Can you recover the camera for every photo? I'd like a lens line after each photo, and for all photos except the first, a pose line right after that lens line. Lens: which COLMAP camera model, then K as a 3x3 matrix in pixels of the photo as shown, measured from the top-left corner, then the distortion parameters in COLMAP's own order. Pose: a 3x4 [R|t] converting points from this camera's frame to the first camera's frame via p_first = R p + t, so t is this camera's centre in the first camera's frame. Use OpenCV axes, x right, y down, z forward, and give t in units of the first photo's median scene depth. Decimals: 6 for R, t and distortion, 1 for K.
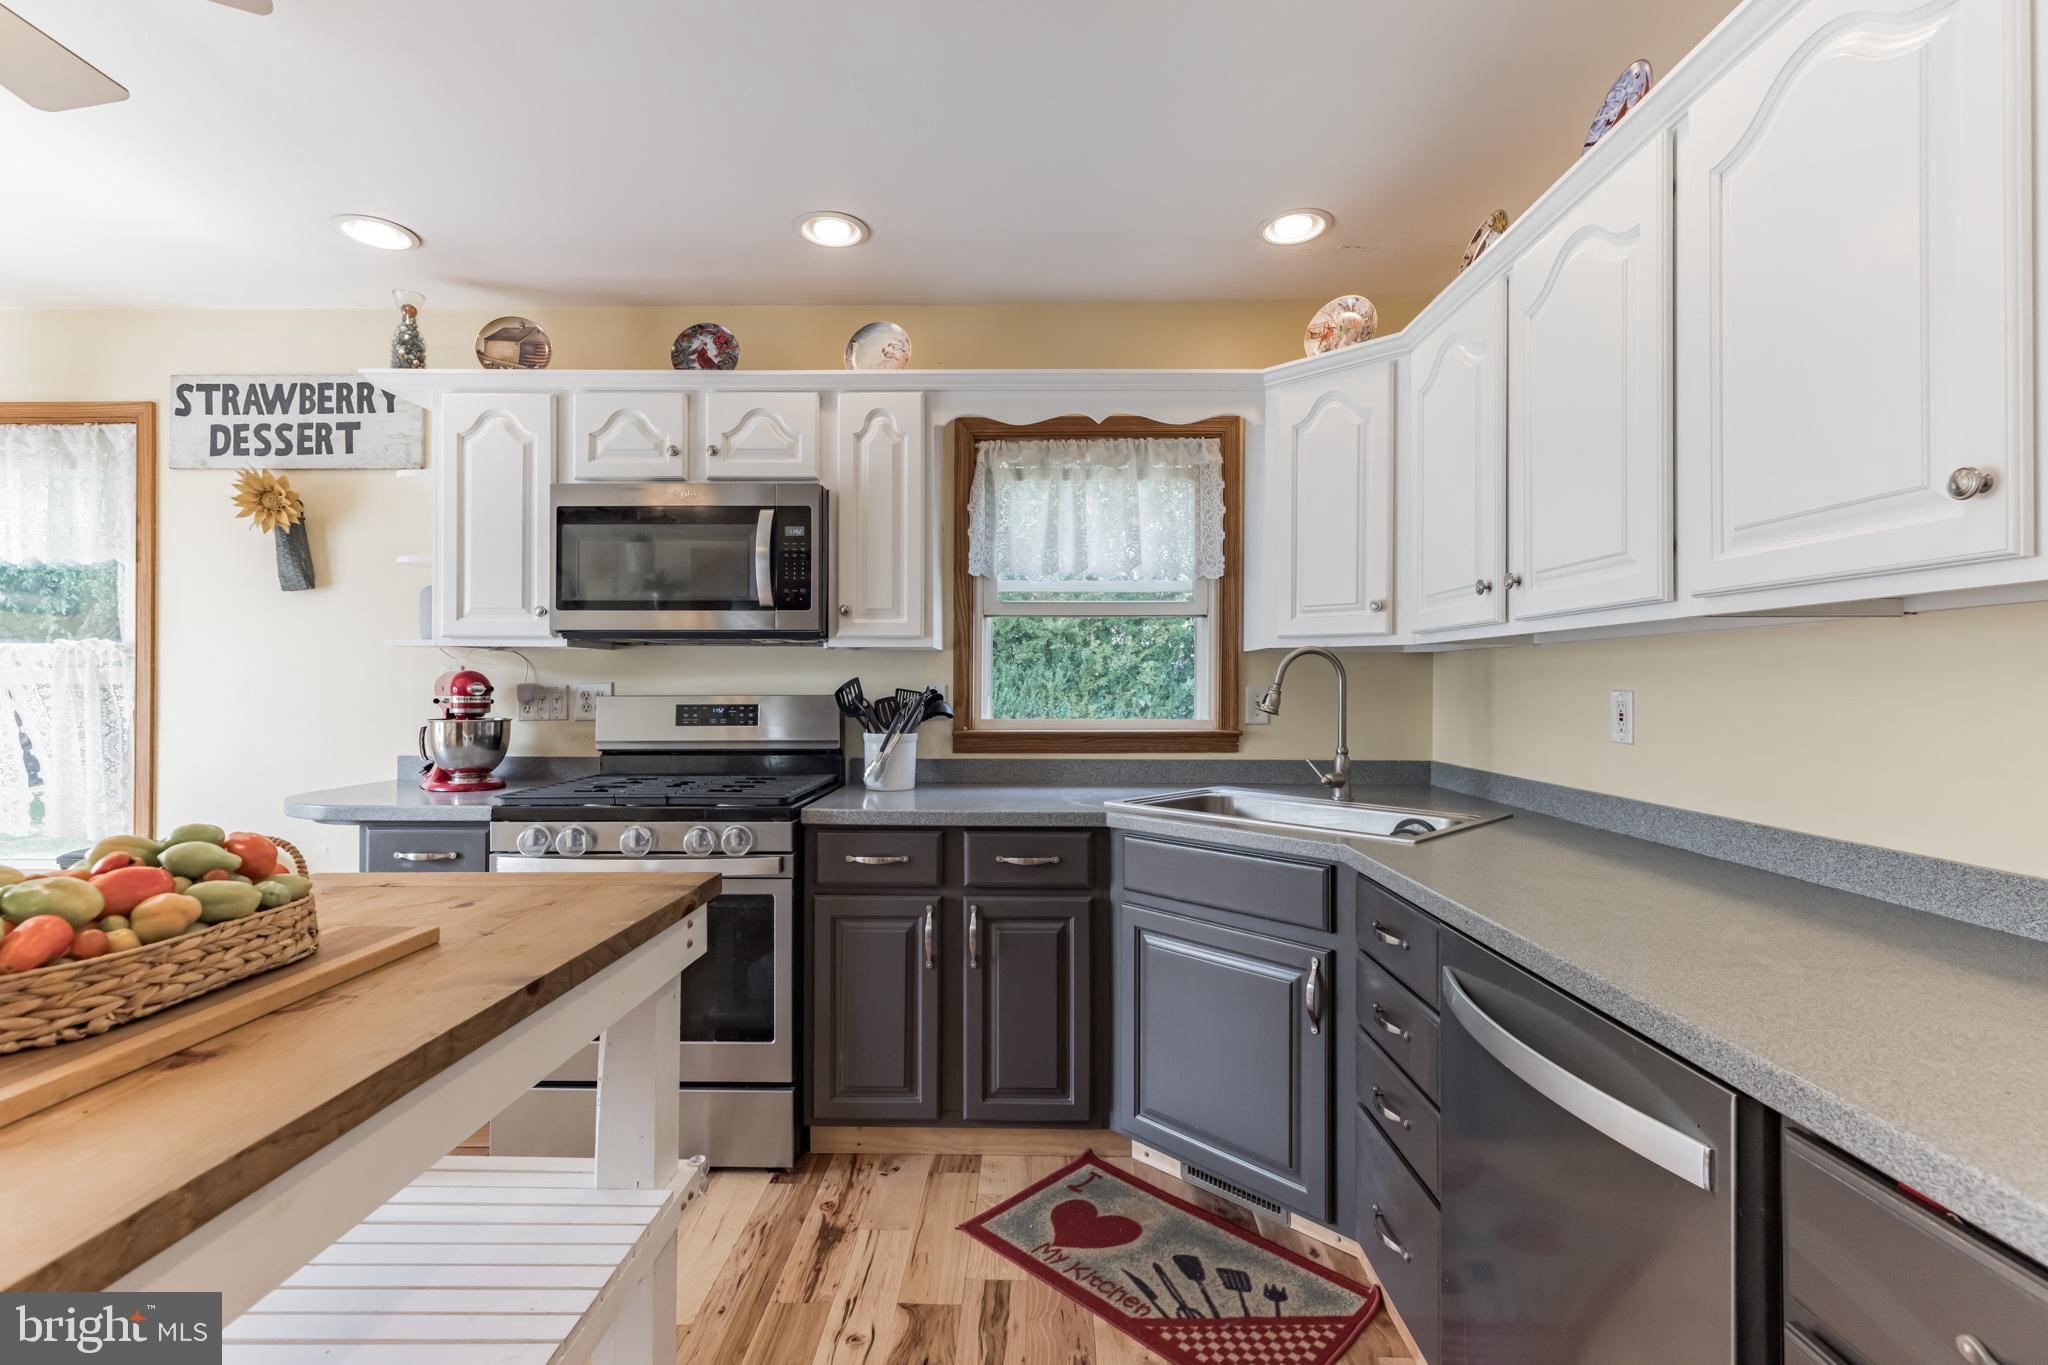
lens RADIAL K [[924.1, 0, 1024.0], [0, 924.1, 682.5], [0, 0, 1]] dist [0.000168, 0.000246]
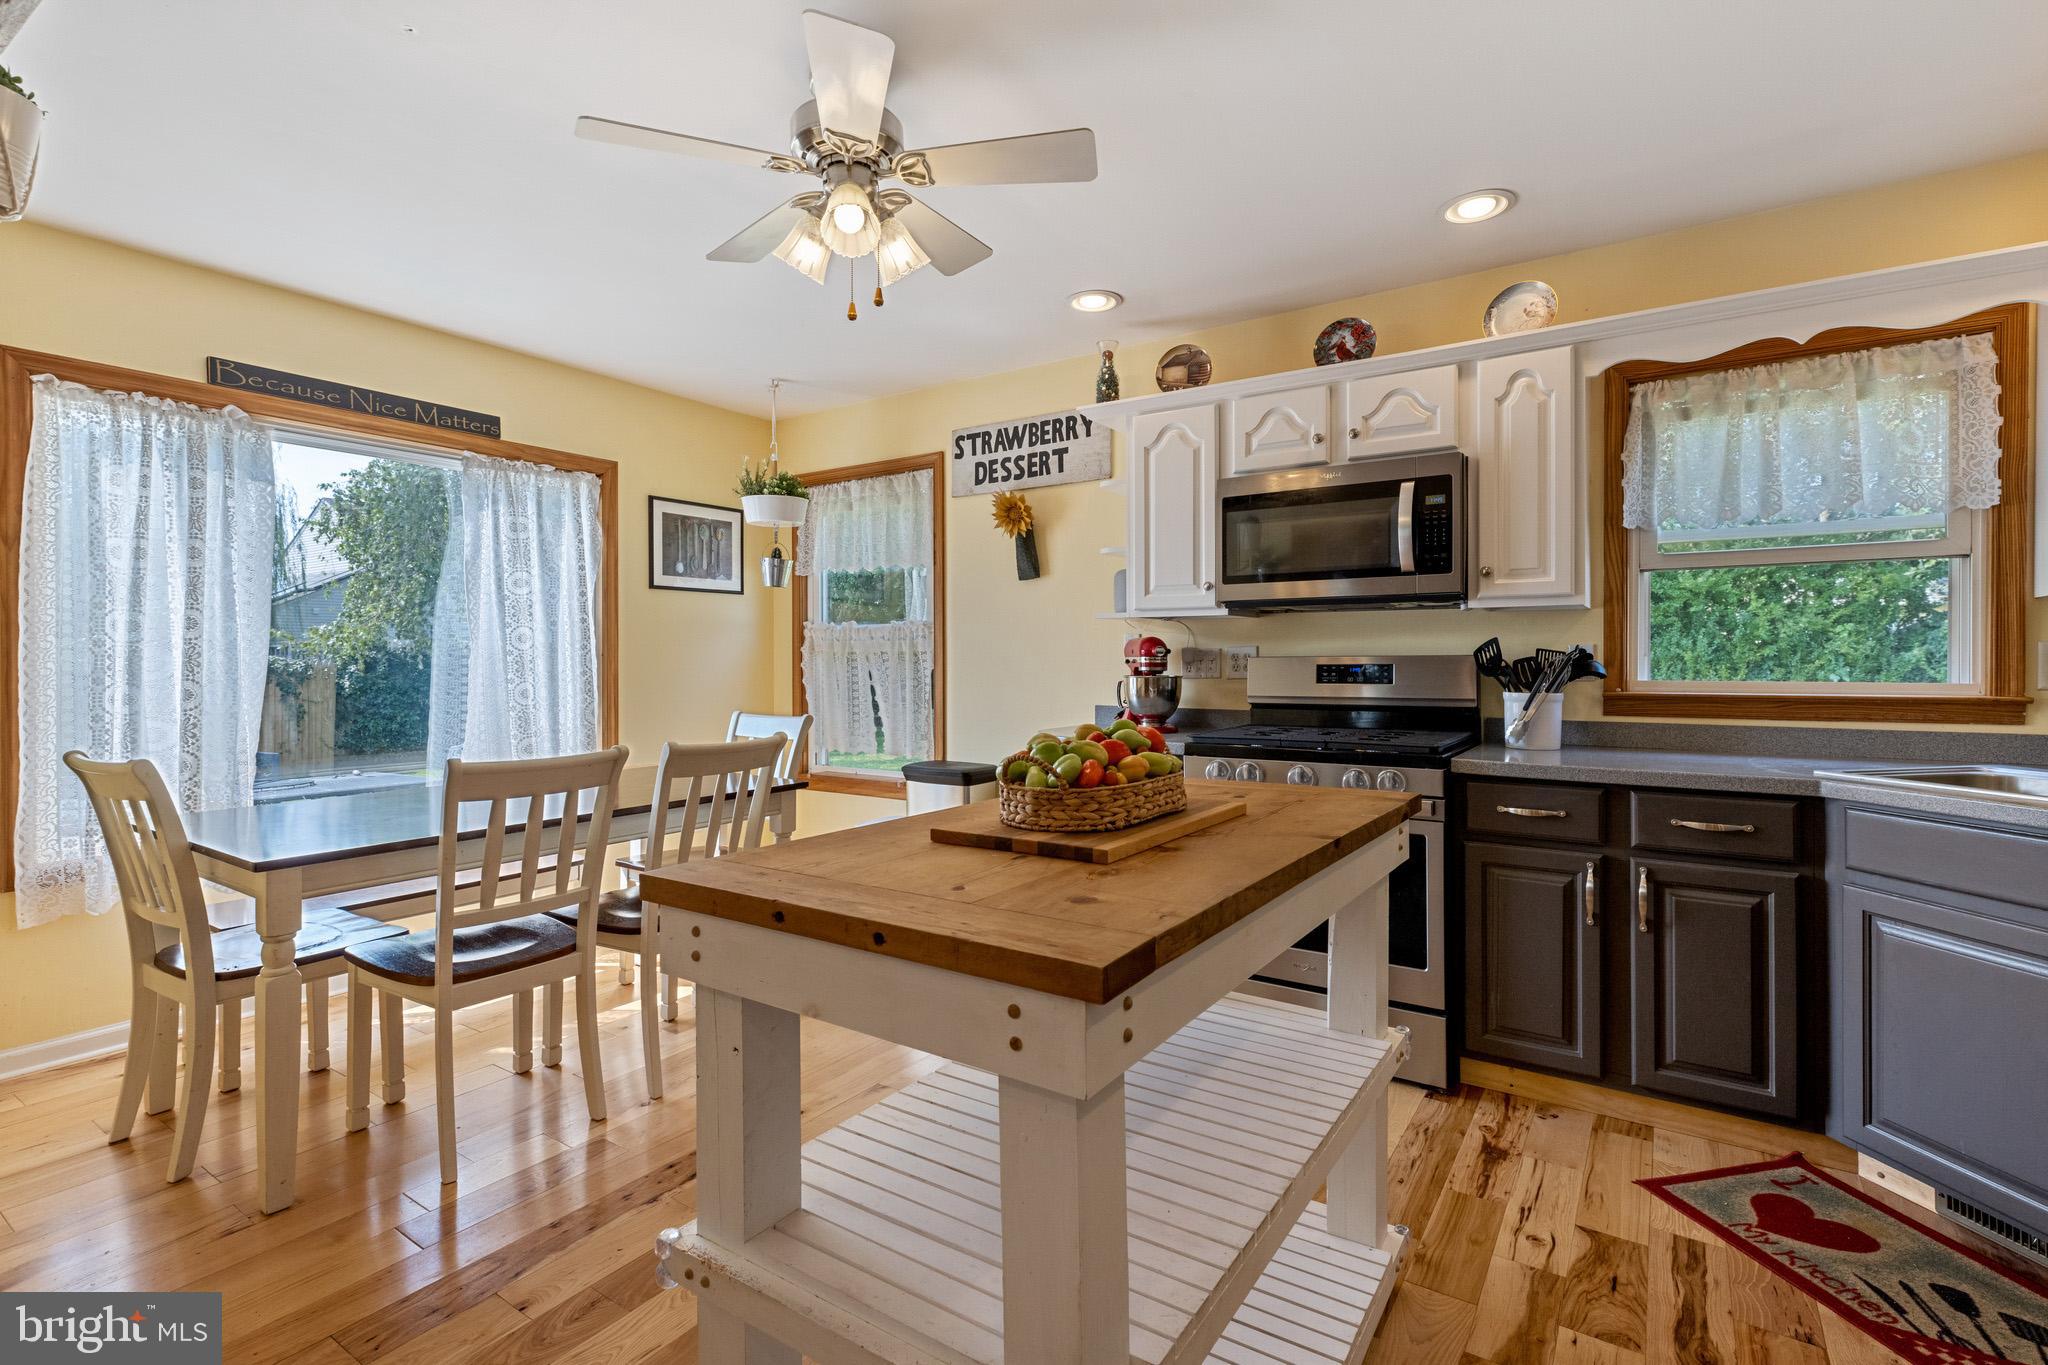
lens RADIAL K [[948.8, 0, 1027.4], [0, 948.8, 662.9], [0, 0, 1]] dist [0.002542, 0.000108]
pose [[0.840820, -0.002072, -0.541312, -0.050562], [0.005000, 0.999980, 0.003940, 0.016630], [0.541292, -0.006020, 0.840813, -0.165581]]
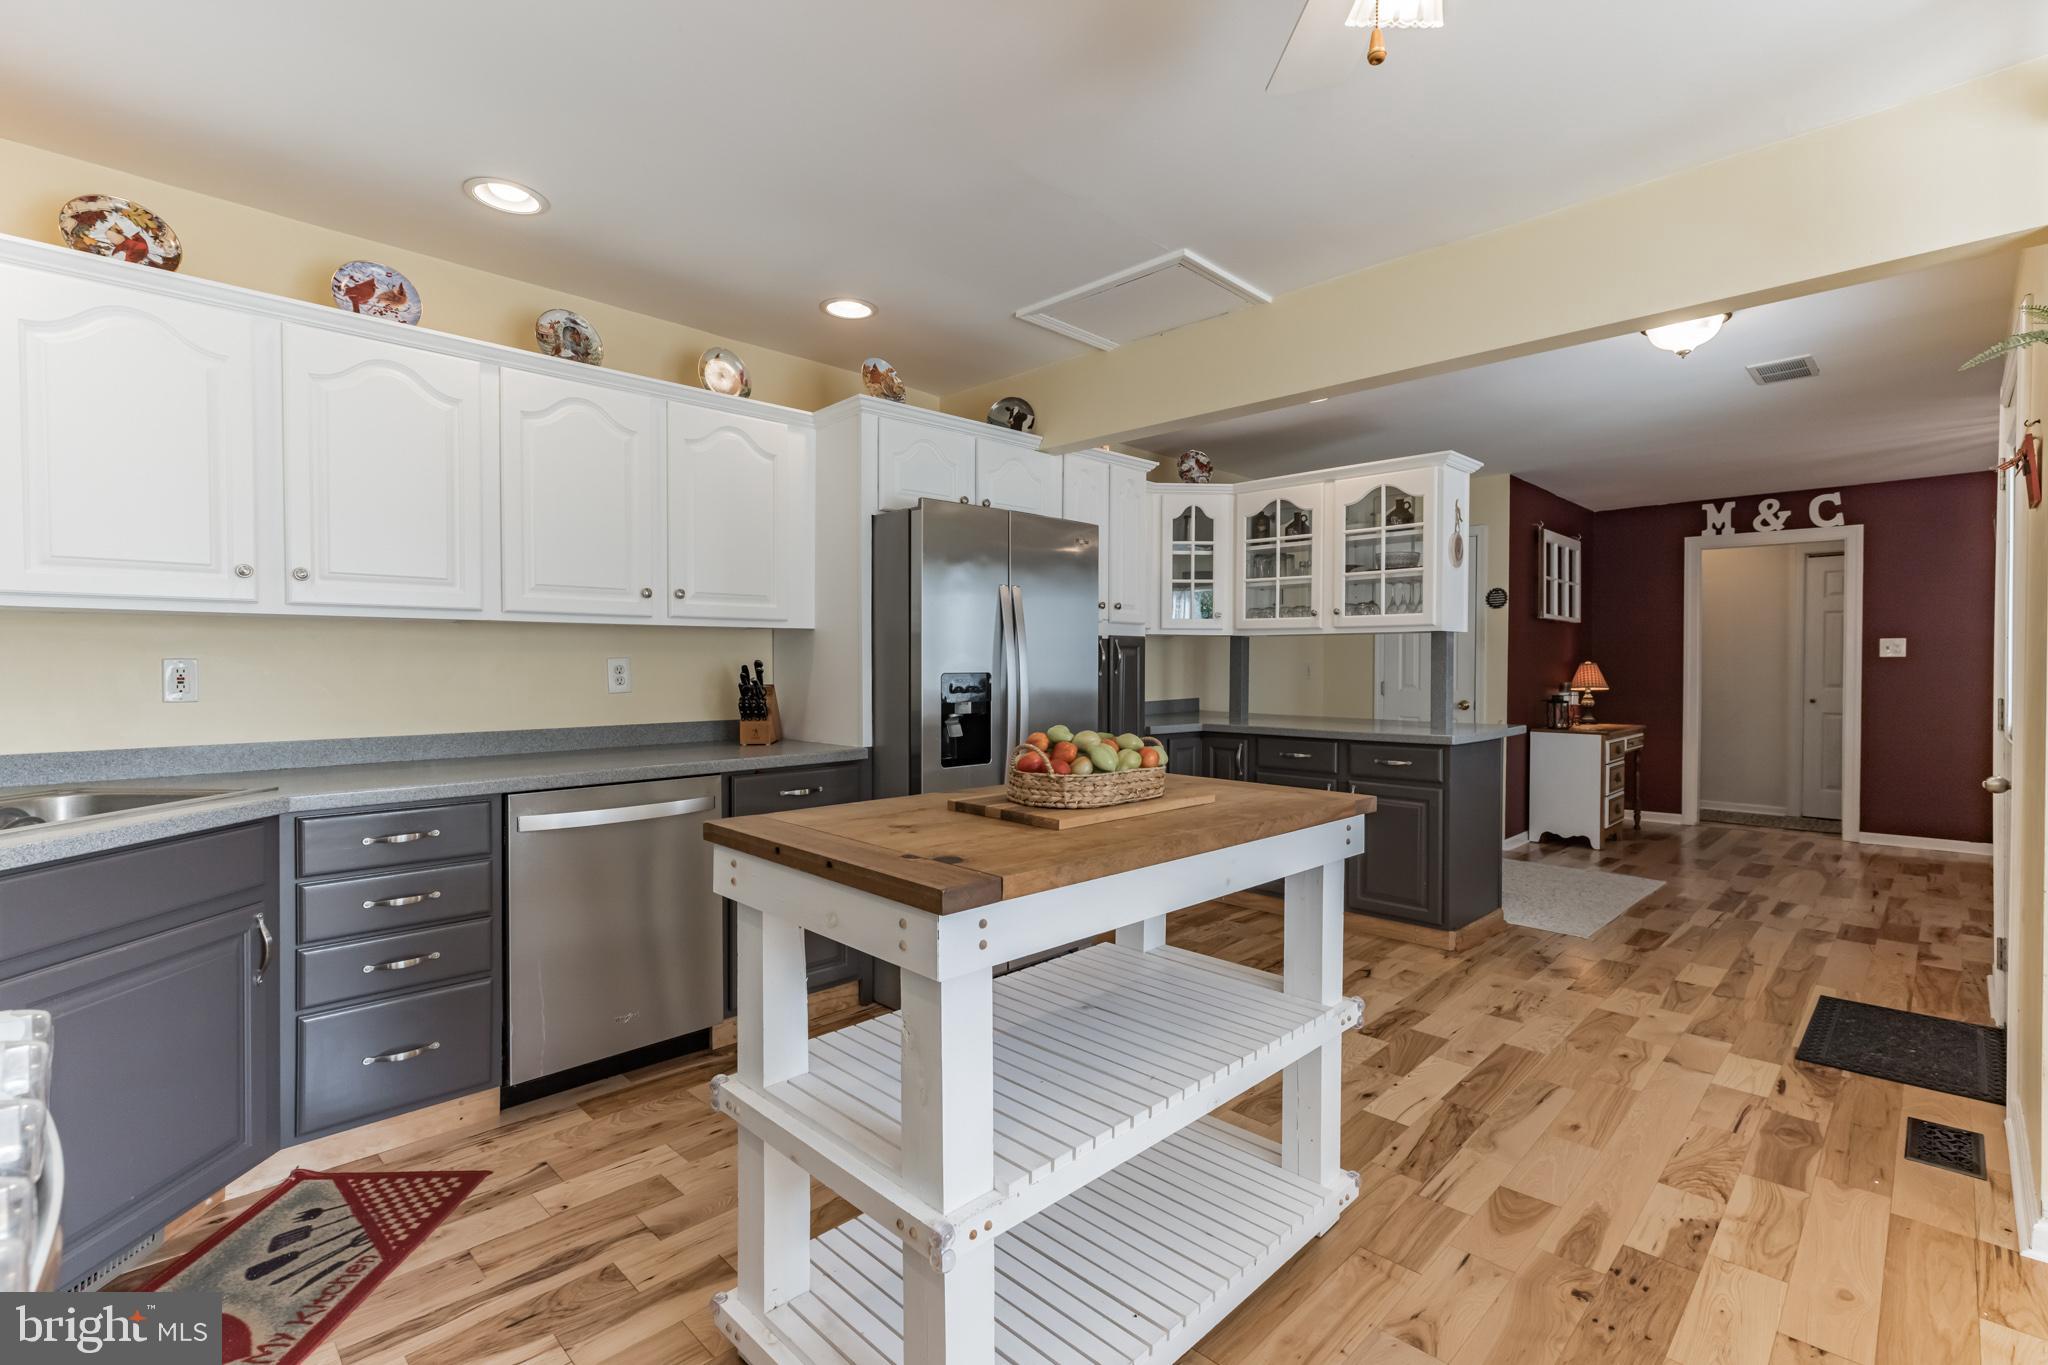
lens RADIAL K [[924.1, 0, 1024.0], [0, 924.1, 682.5], [0, 0, 1]] dist [0.000168, 0.000246]
pose [[-0.724133, -0.015782, 0.689480, -0.741393], [-0.005086, 0.999833, 0.017545, 0.010502], [-0.689642, 0.009199, -0.724092, 0.832729]]
